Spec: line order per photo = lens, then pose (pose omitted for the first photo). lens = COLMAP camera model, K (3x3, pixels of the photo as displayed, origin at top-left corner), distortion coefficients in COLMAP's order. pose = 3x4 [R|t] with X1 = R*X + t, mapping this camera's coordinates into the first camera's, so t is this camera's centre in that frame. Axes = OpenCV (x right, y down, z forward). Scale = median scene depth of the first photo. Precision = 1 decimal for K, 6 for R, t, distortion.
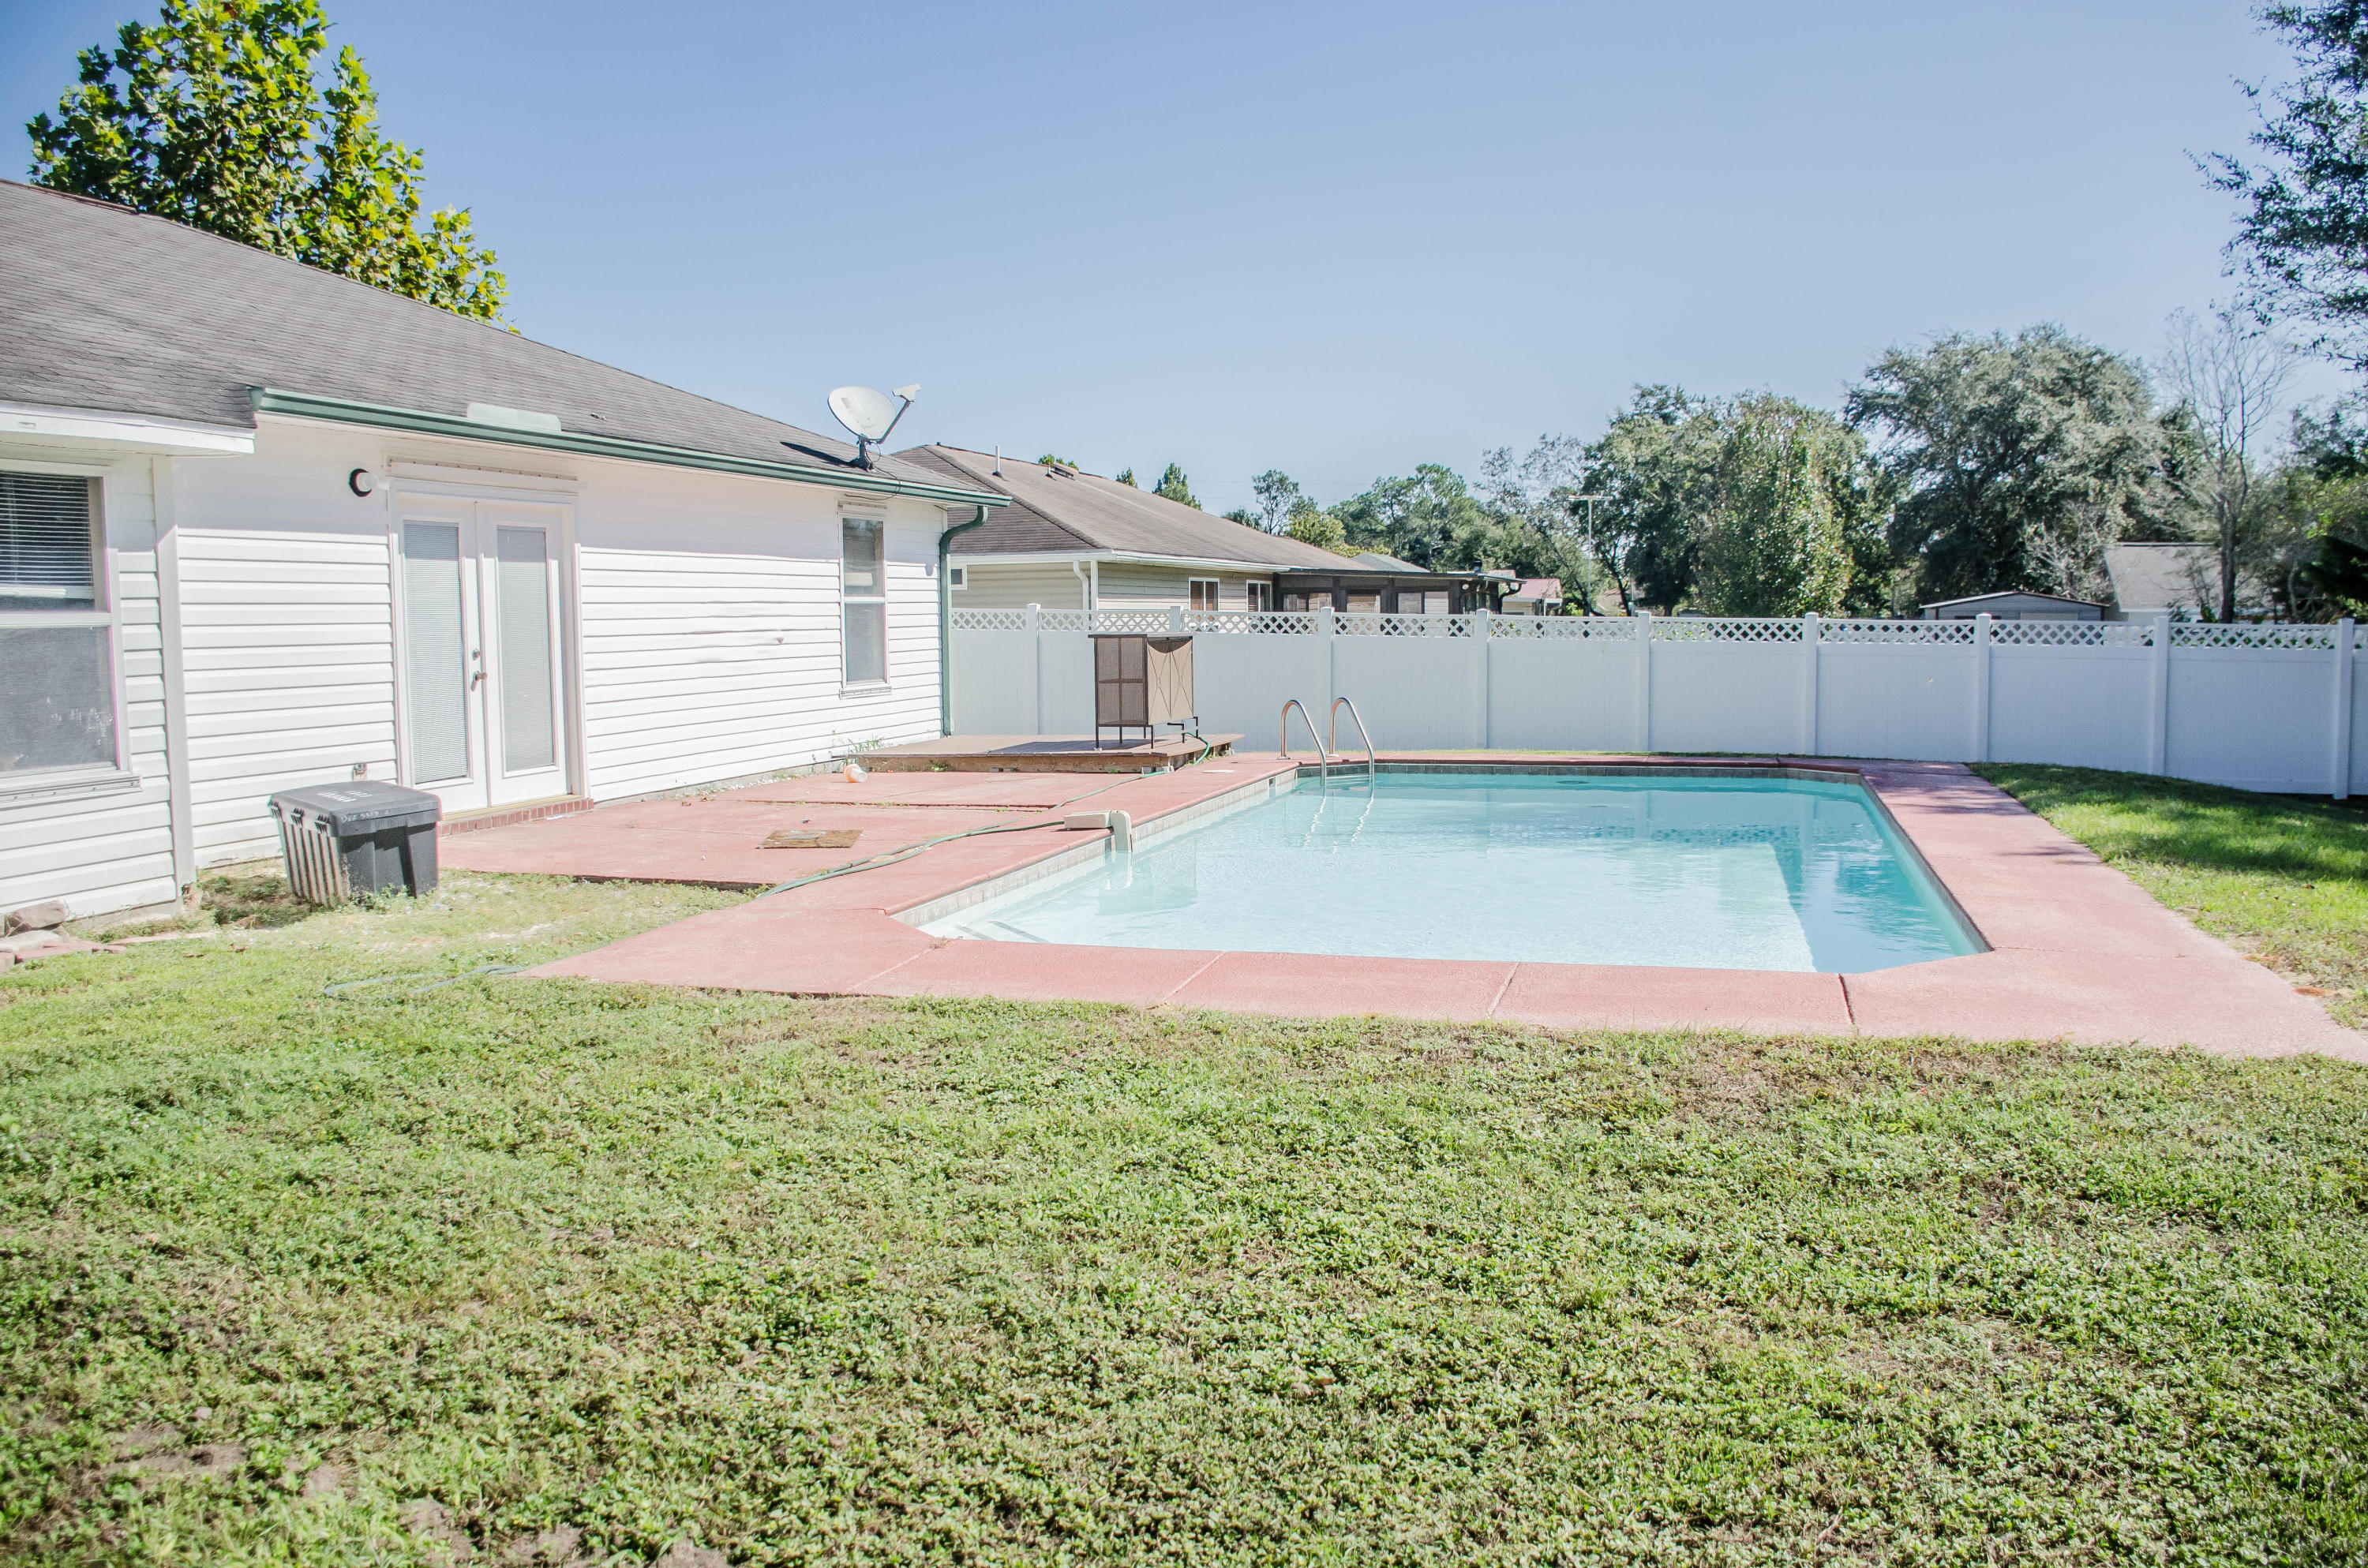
lens RADIAL K [[1864.8, 0, 1200.8], [0, 1864.8, 791.0], [0, 0, 1]] dist [-0.146281, 0.099593]
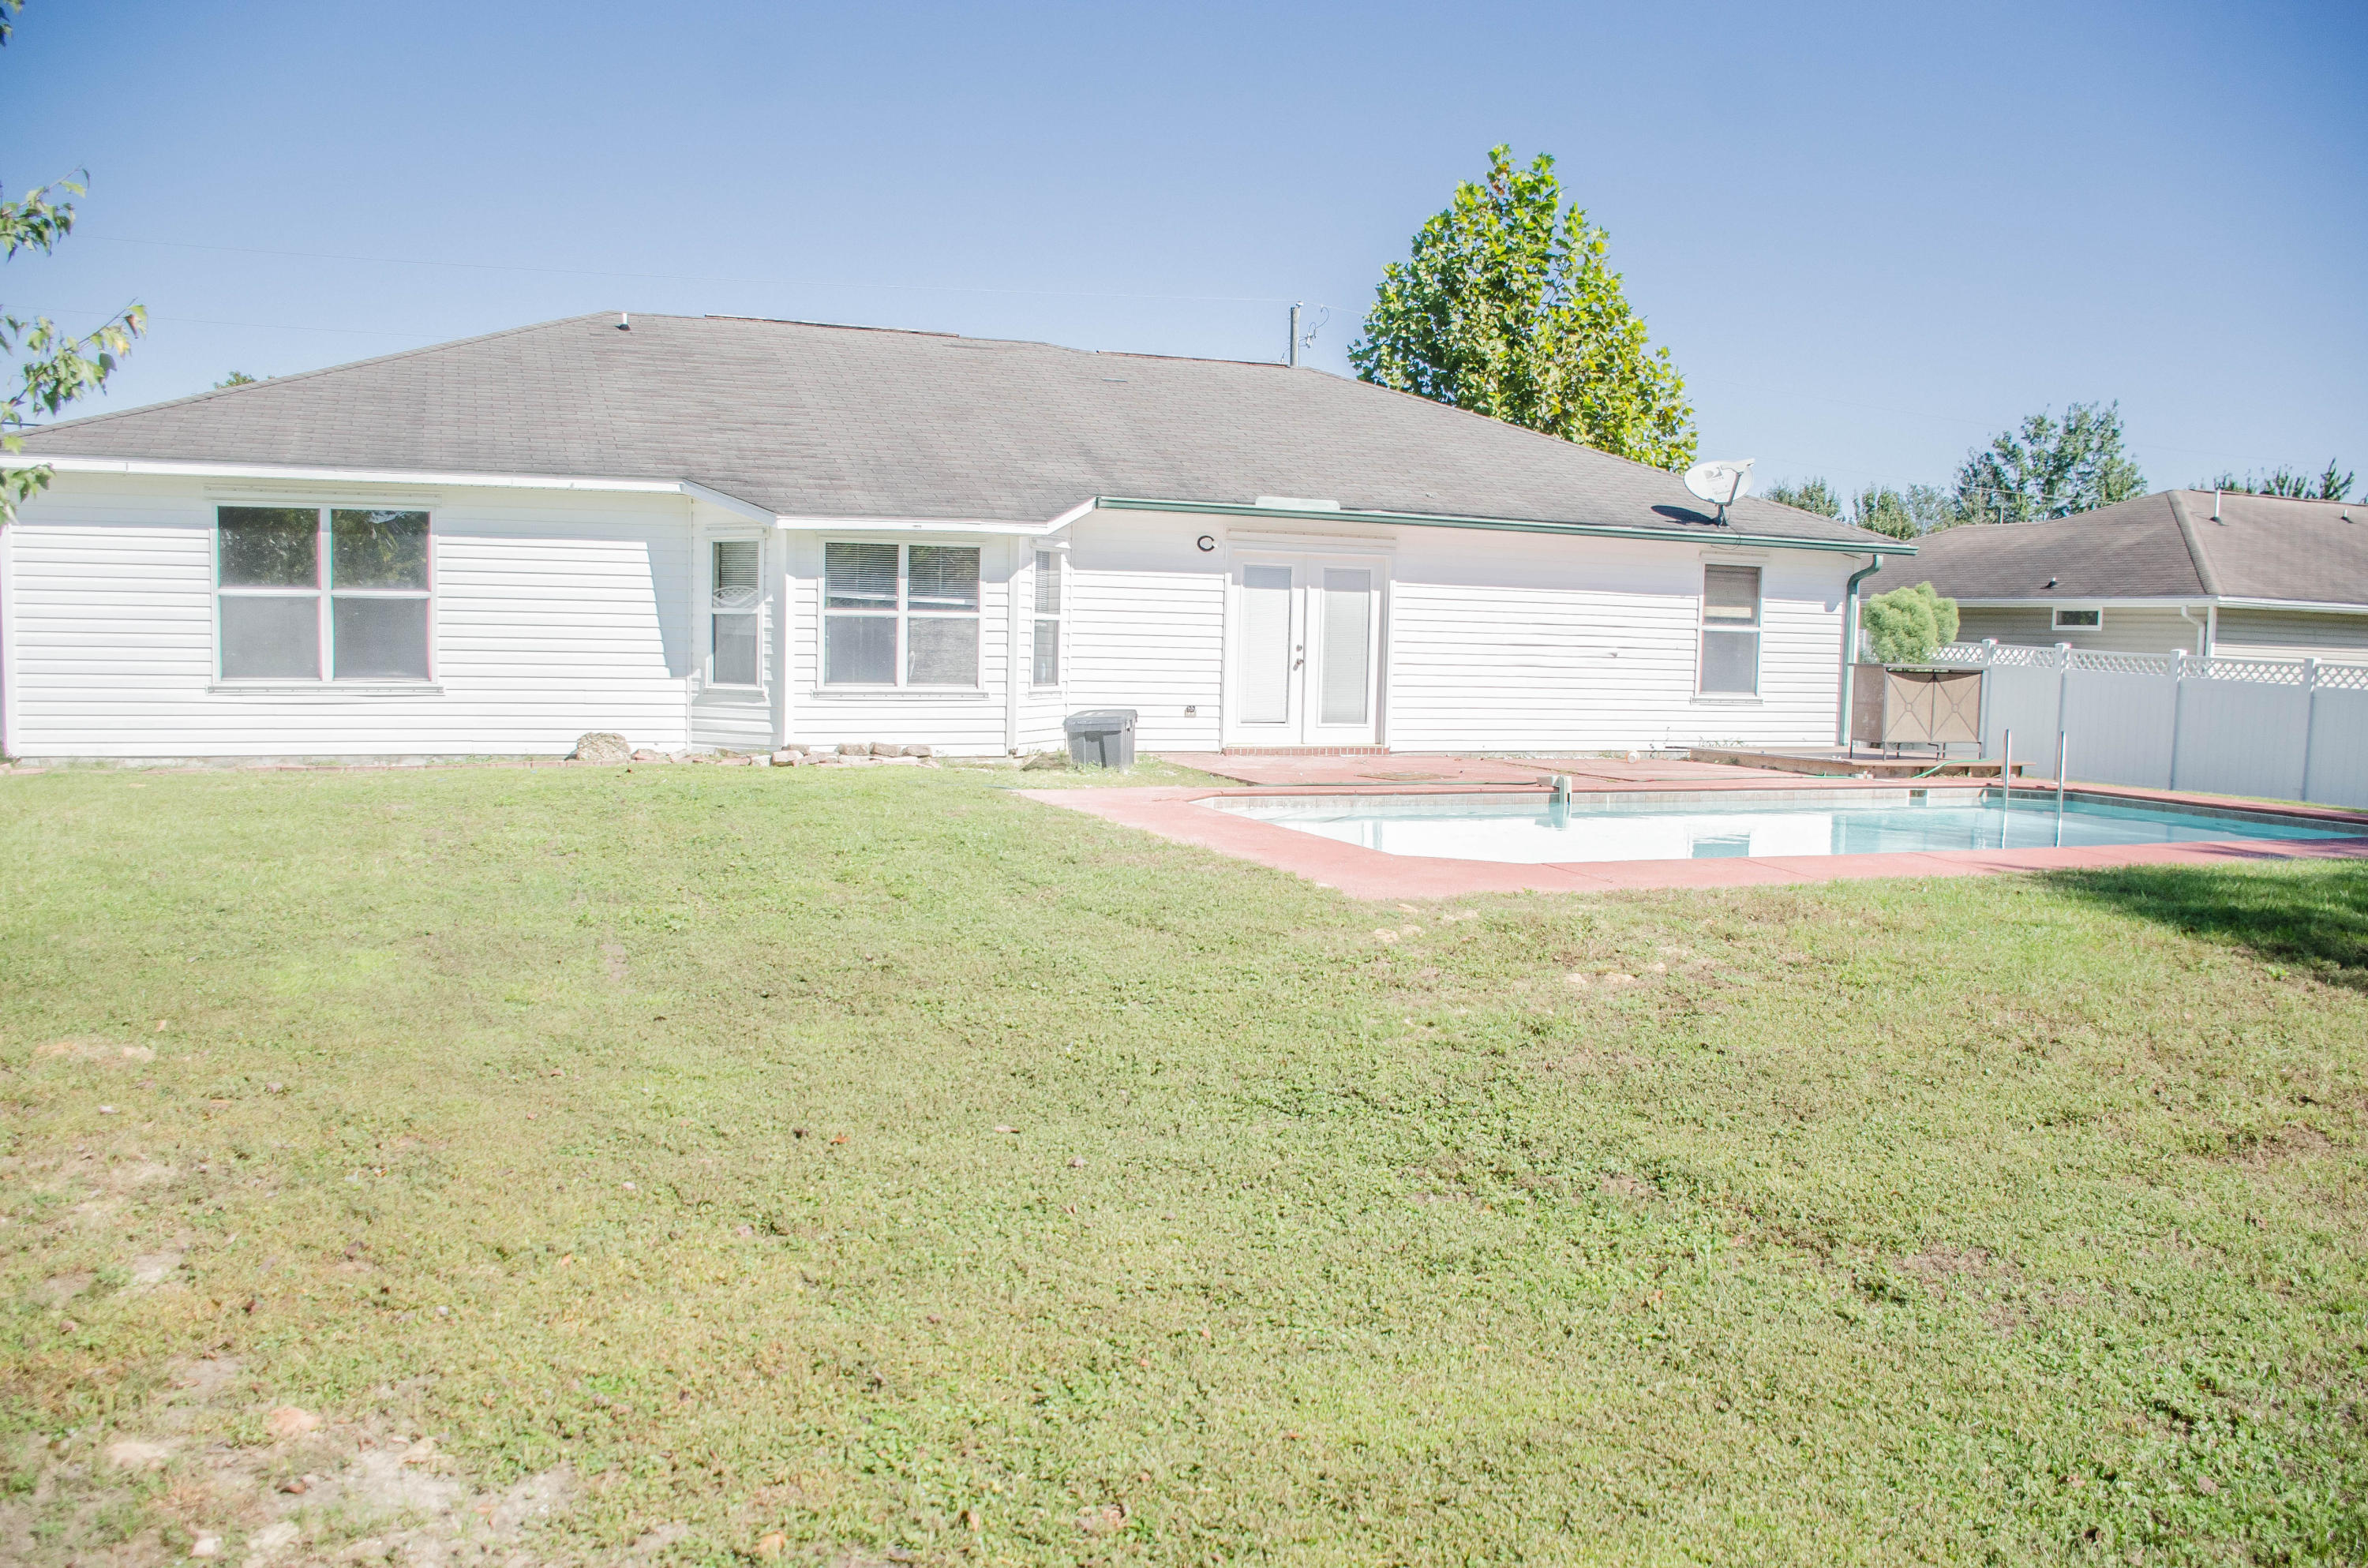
lens RADIAL K [[1864.8, 0, 1200.8], [0, 1864.8, 791.0], [0, 0, 1]] dist [-0.146281, 0.099593]
pose [[0.615486, 0.095469, -0.782344, 0.708540], [-0.106953, 0.993572, 0.037103, -0.000854], [0.780857, 0.060838, 0.621740, -0.071356]]
